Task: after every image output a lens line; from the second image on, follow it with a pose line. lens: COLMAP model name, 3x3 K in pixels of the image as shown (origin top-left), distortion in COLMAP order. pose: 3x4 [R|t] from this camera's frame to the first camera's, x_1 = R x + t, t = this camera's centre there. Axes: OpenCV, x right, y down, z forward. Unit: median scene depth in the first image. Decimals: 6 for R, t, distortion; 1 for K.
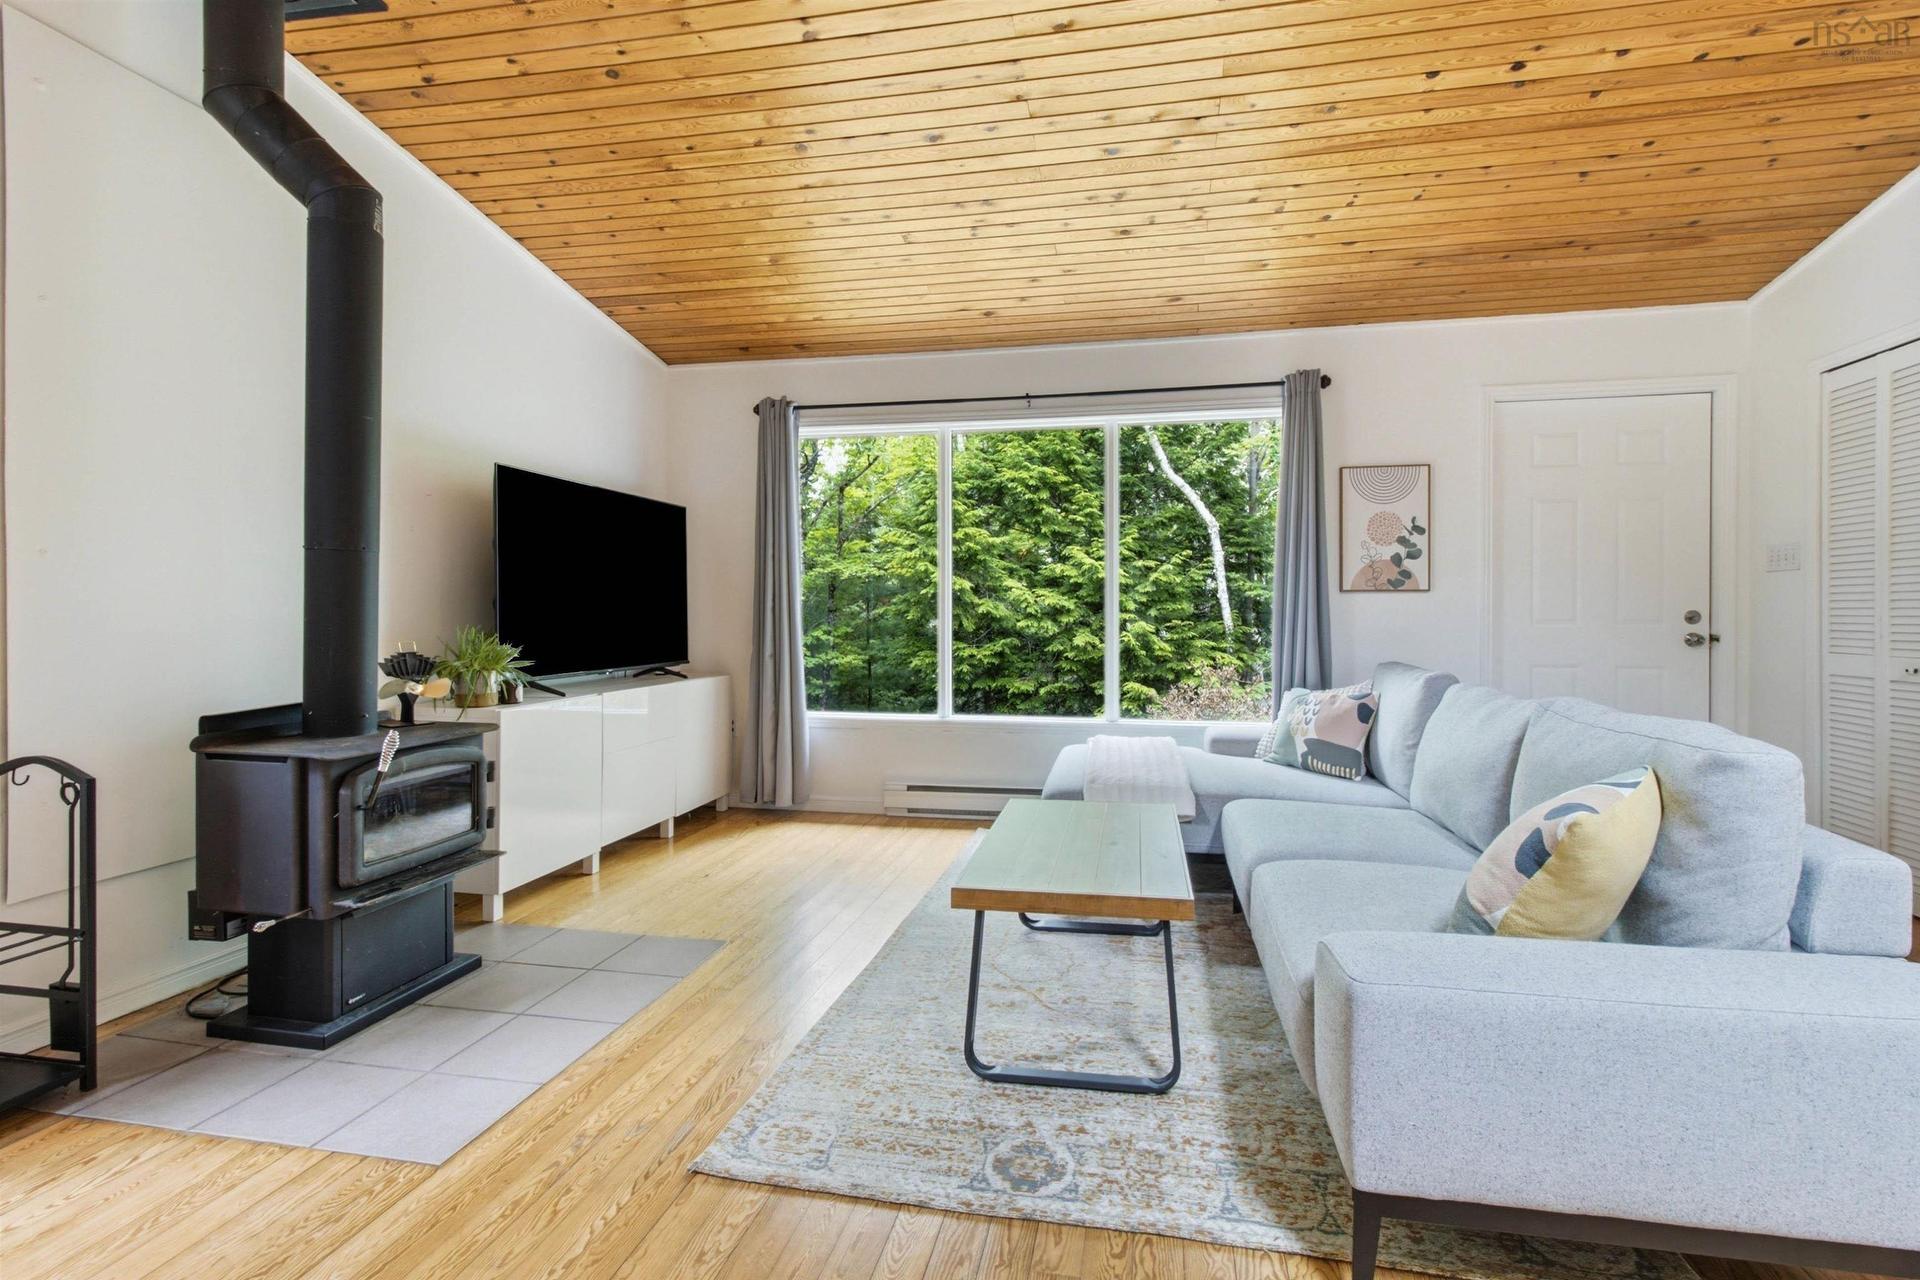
lens RADIAL K [[896.3, 0, 975.6], [0, 896.3, 622.1], [0, 0, 1]] dist [0.001127, 0.000165]
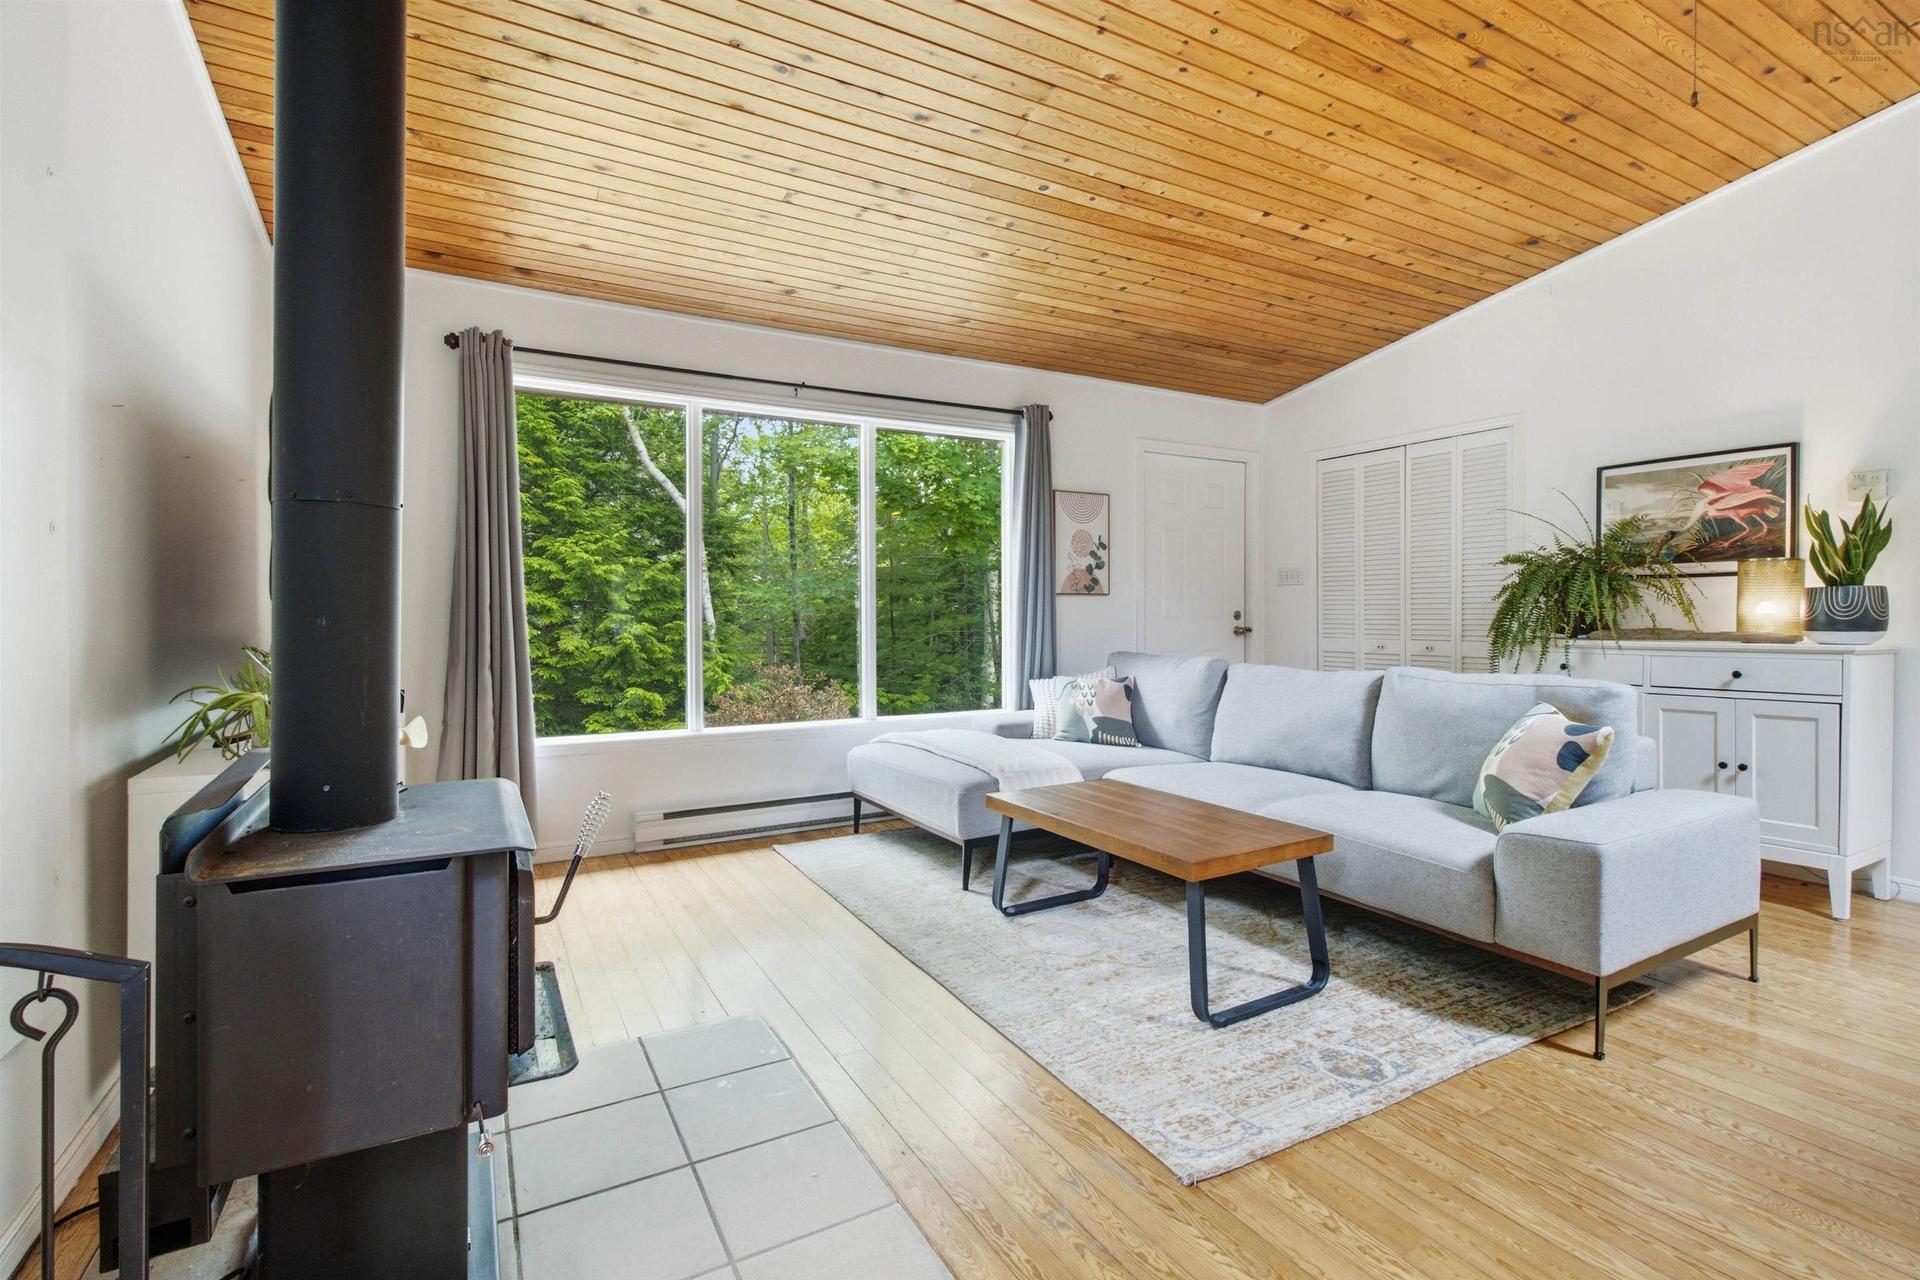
lens RADIAL K [[896.3, 0, 976.3], [0, 896.3, 626.0], [0, 0, 1]] dist [0.001127, 0.000165]
pose [[0.753938, -0.010151, 0.656867, -0.555379], [0.007845, 0.999948, 0.006449, -0.000795], [-0.656899, 0.000290, 0.753979, 0.206882]]
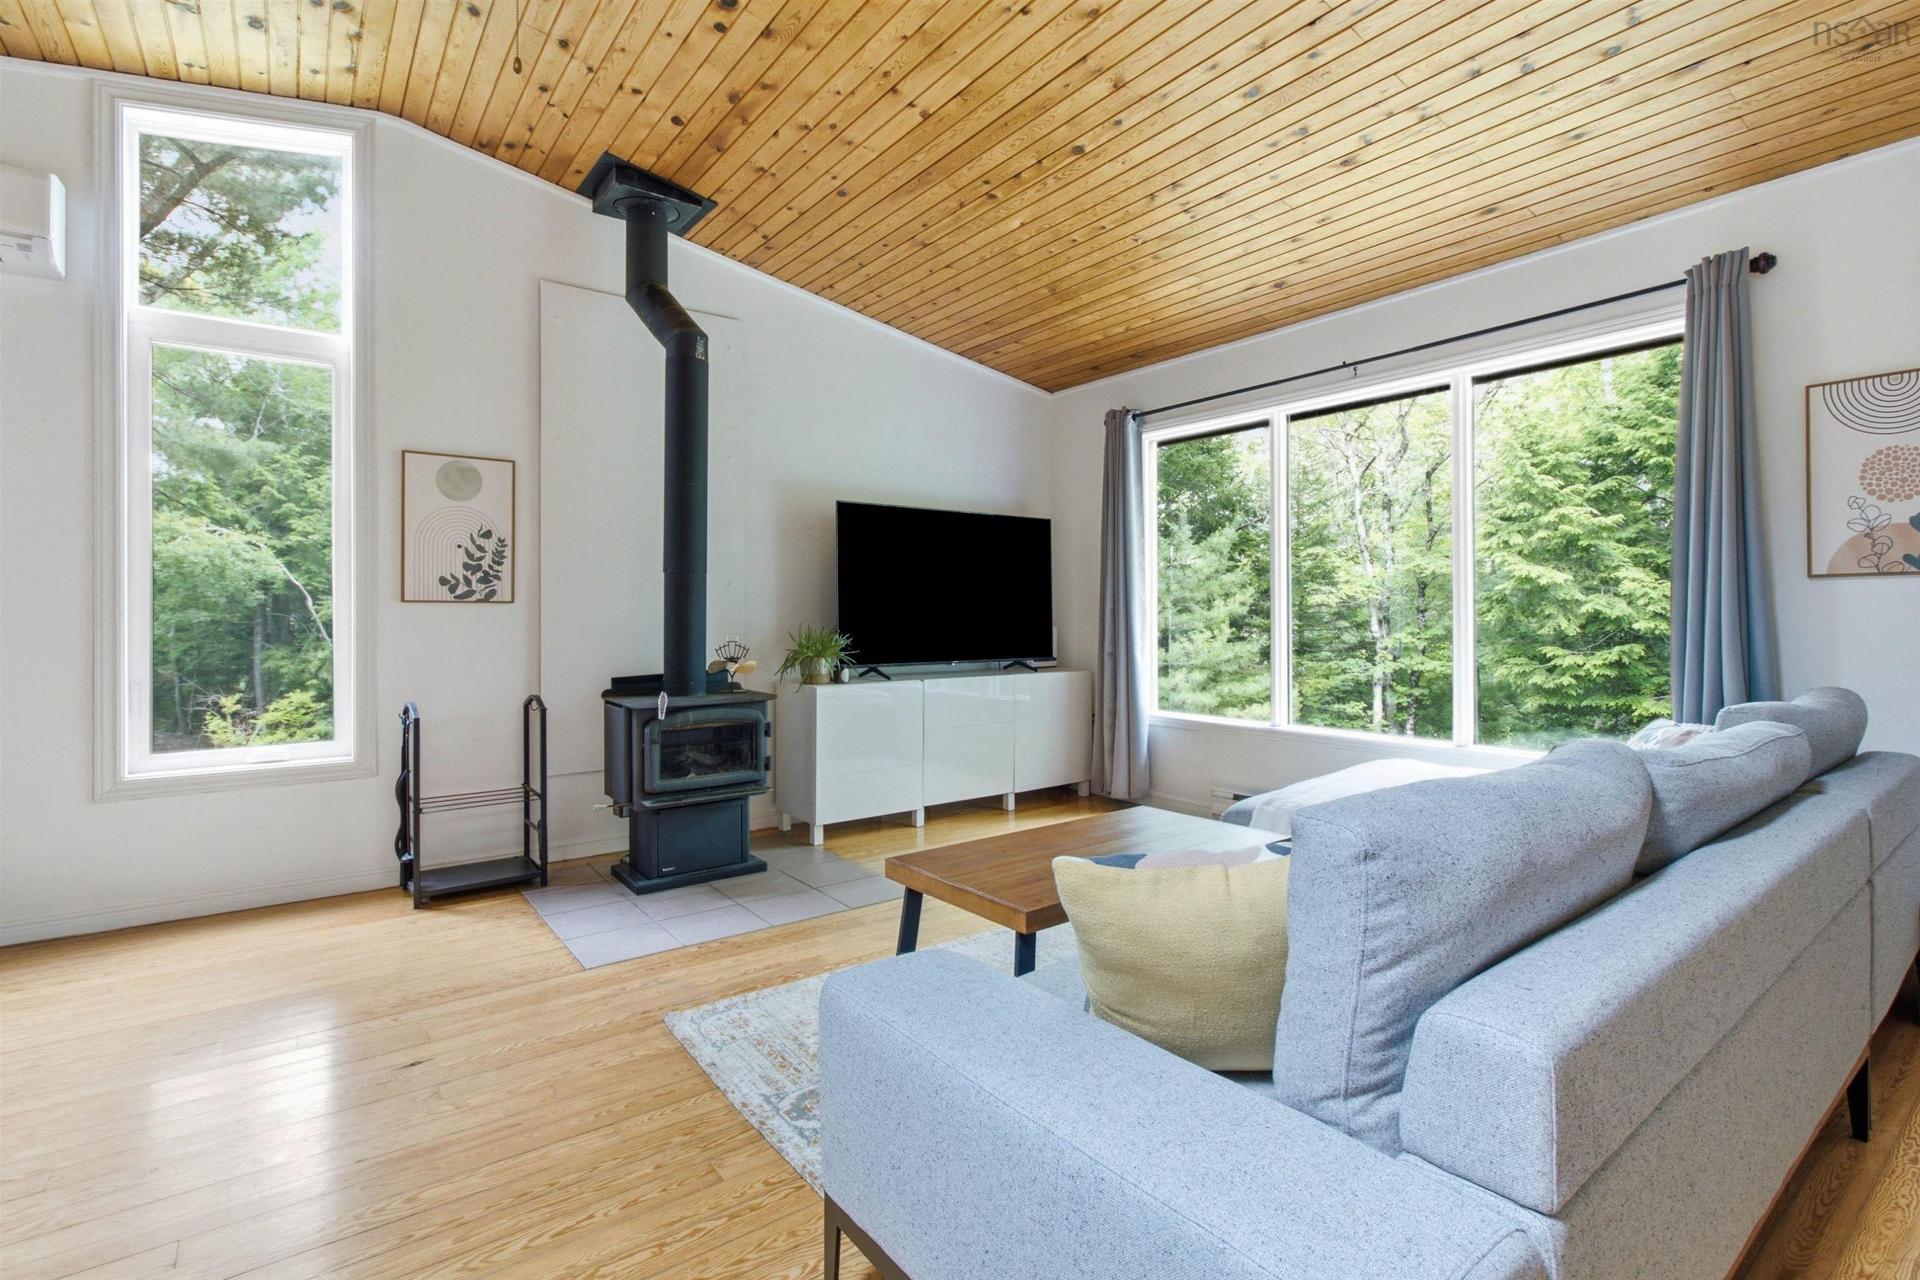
lens RADIAL K [[896.3, 0, 974.9], [0, 896.3, 612.8], [0, 0, 1]] dist [0.001127, 0.000165]
pose [[0.748963, -0.003762, -0.662601, 0.471687], [-0.003408, 0.999949, -0.009529, 0.000083], [0.662603, 0.009395, 0.748912, 0.138333]]
